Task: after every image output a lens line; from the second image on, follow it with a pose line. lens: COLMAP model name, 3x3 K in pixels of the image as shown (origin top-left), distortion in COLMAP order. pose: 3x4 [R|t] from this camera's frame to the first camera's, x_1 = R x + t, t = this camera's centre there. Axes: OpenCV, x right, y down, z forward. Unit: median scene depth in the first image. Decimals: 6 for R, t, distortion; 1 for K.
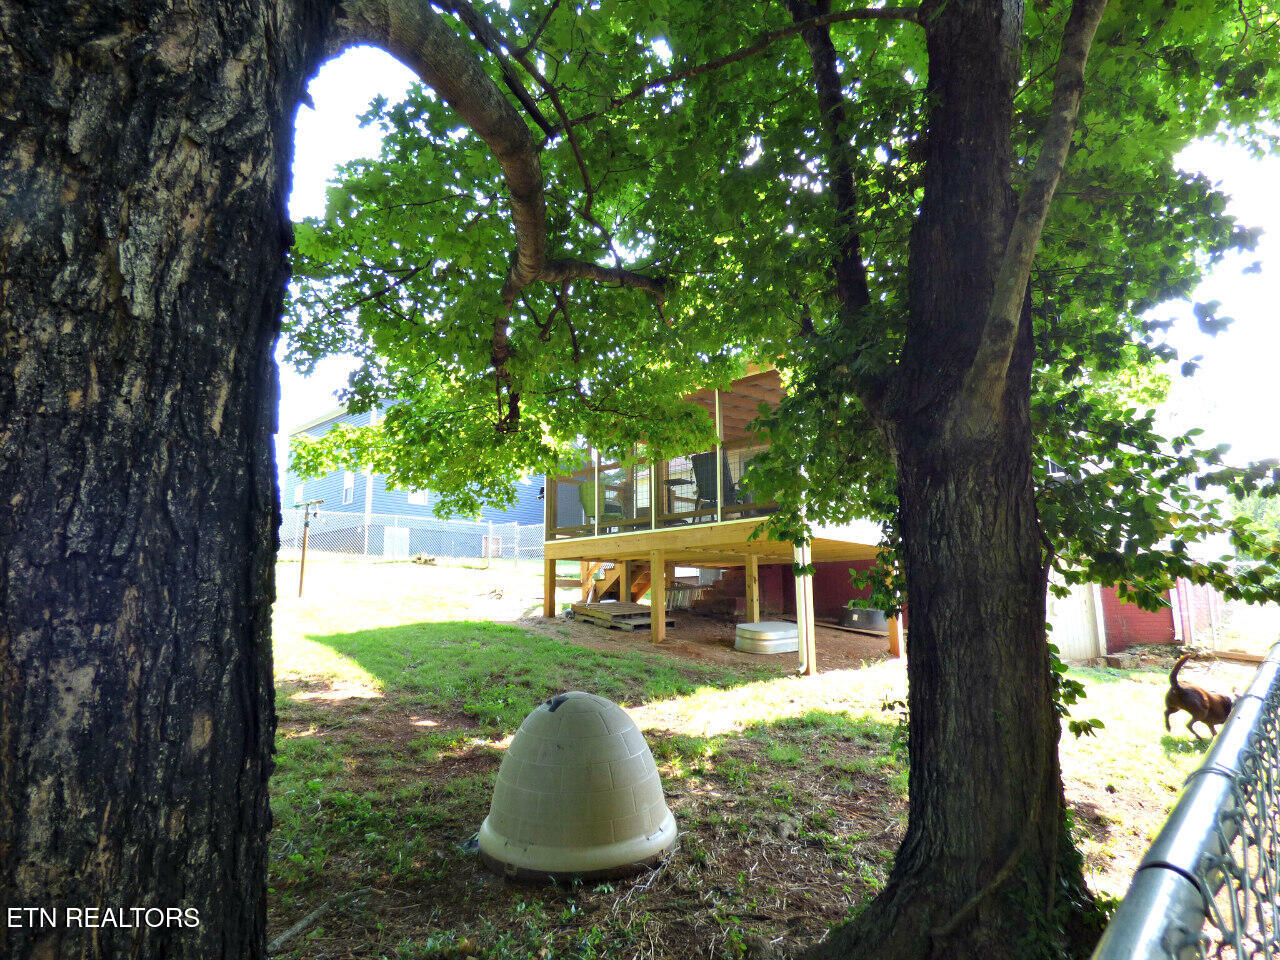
lens RADIAL K [[763.4, 0, 640.0], [0, 763.4, 480.0], [0, 0, 1]] dist [0.001080, -0.000162]
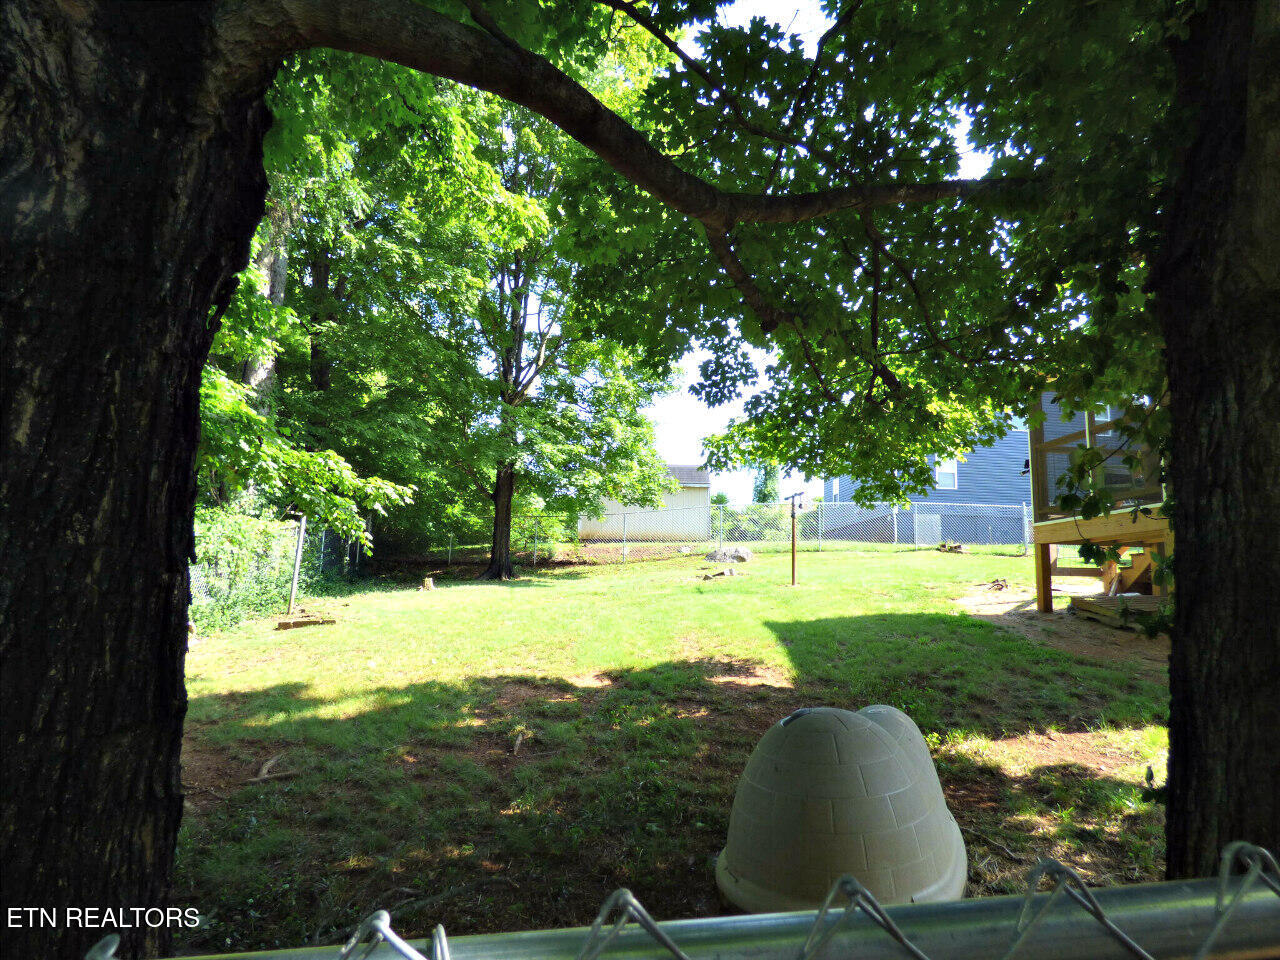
lens RADIAL K [[763.4, 0, 640.0], [0, 763.4, 480.0], [0, 0, 1]] dist [0.001080, -0.000162]
pose [[0.770687, -0.074167, -0.632883, 0.111718], [0.083797, 0.996374, -0.014722, 0.011097], [0.631680, -0.041687, 0.774108, 0.088904]]
